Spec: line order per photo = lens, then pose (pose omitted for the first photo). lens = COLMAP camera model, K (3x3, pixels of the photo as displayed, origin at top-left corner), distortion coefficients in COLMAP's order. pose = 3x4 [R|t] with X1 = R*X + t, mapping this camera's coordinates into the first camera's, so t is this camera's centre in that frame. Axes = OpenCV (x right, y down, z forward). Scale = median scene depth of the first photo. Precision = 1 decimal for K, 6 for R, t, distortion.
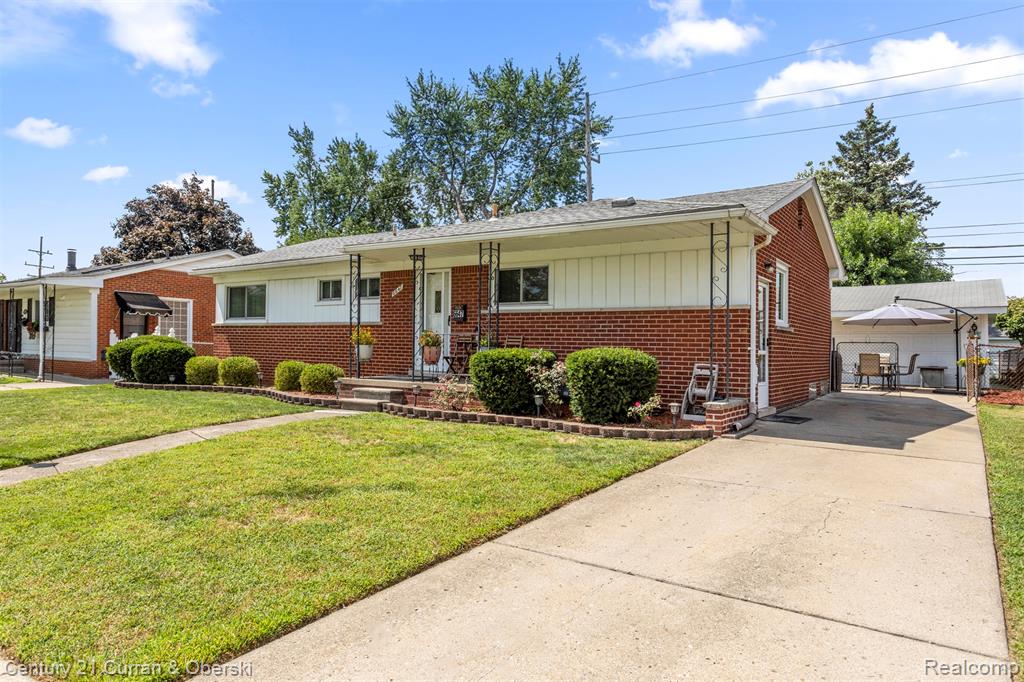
lens RADIAL K [[667.7, 0, 510.0], [0, 667.7, 338.5], [0, 0, 1]] dist [-0.002419, 0.004755]
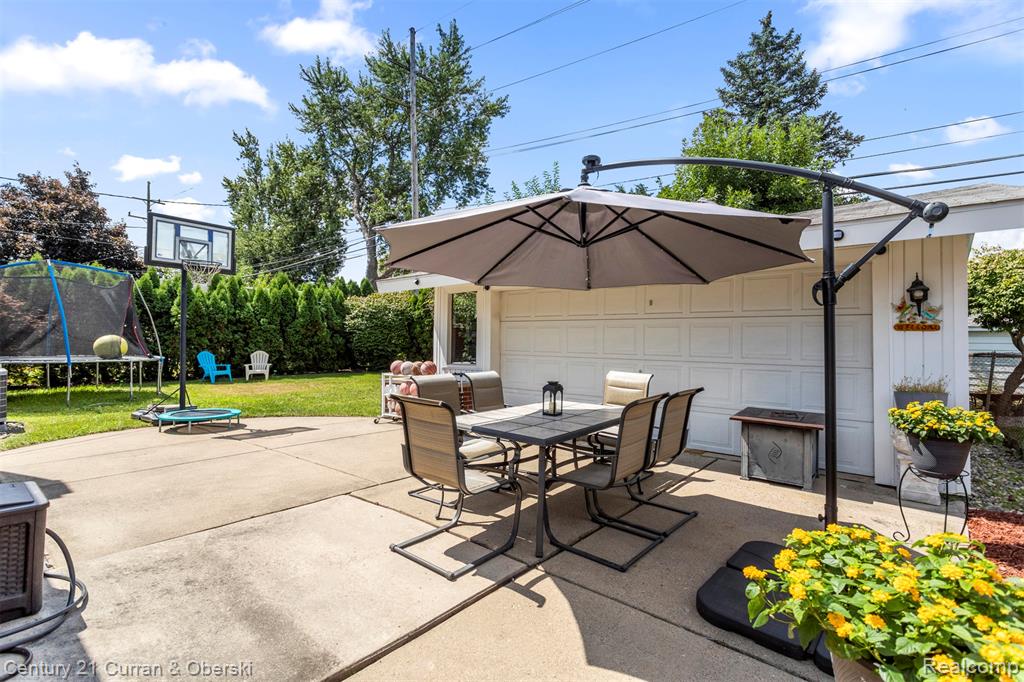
lens RADIAL K [[485.8, 0, 503.0], [0, 485.8, 336.9], [0, 0, 1]] dist [0.003238, 0.000000]
pose [[0.995945, -0.000435, -0.089966, 0.523174], [0.001979, 0.999852, 0.017069, -0.000697], [0.089945, -0.017178, 0.995799, 0.757389]]
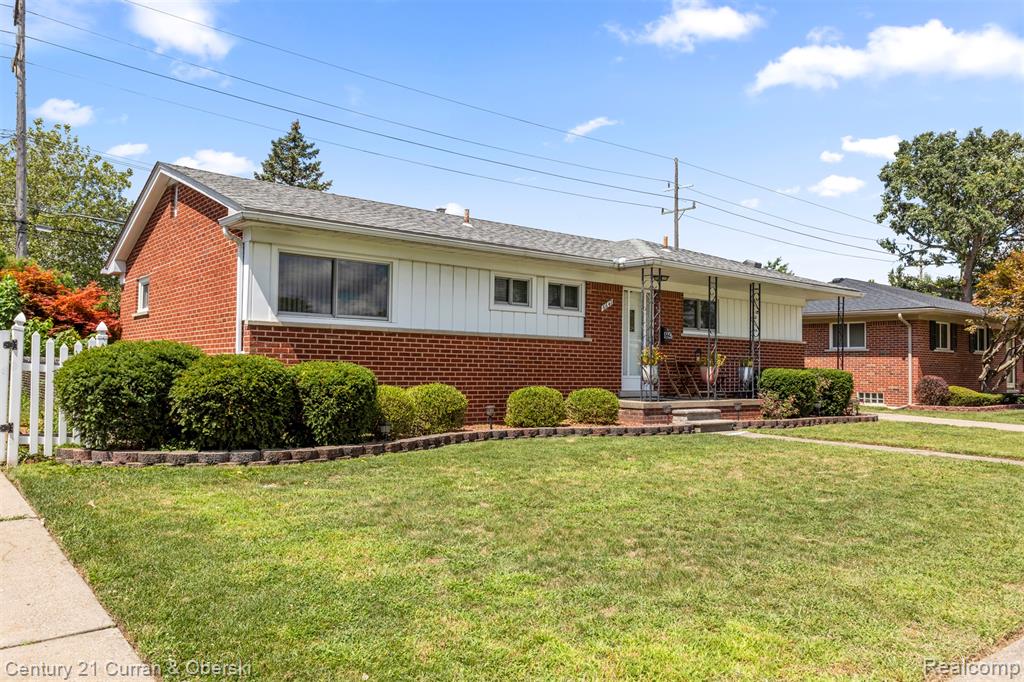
lens RADIAL K [[752.8, 0, 512.3], [0, 752.8, 343.8], [0, 0, 1]] dist [0.003048, 0.003962]
pose [[0.268237, 0.013076, 0.963264, -0.881566], [-0.027053, 0.999616, -0.006036, -0.006304], [-0.962973, -0.024440, 0.268487, 0.619900]]
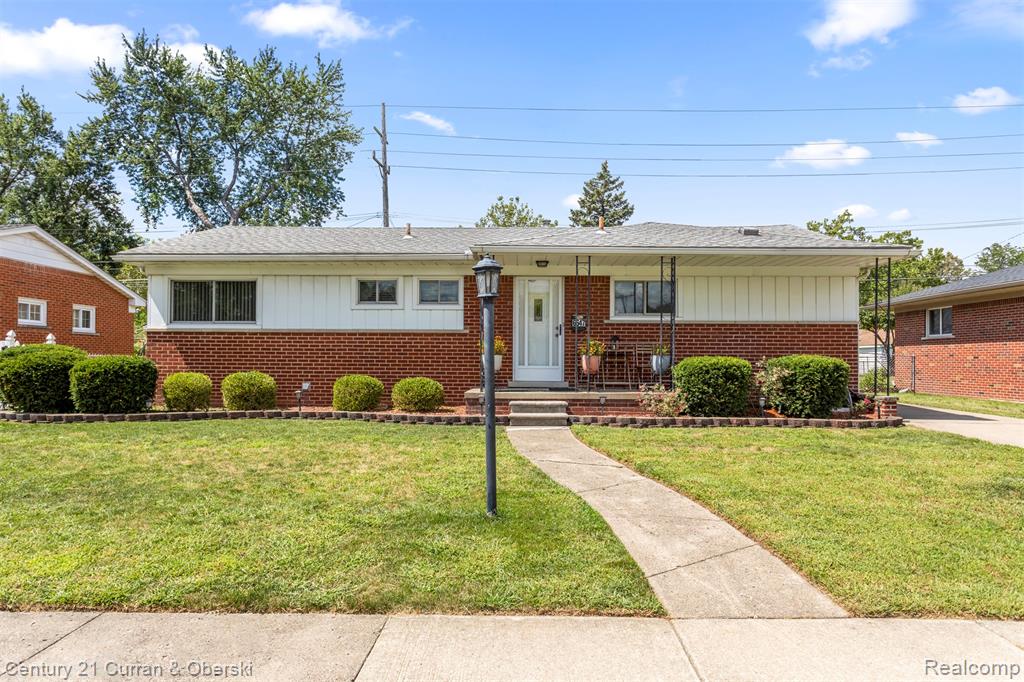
lens RADIAL K [[625.1, 0, 519.5], [0, 625.1, 351.3], [0, 0, 1]] dist [-0.000874, 0.001984]
pose [[0.830214, -0.007546, 0.557394, -0.457888], [0.002466, 0.999948, 0.009865, -0.002725], [-0.557440, -0.006816, 0.830189, 0.181607]]
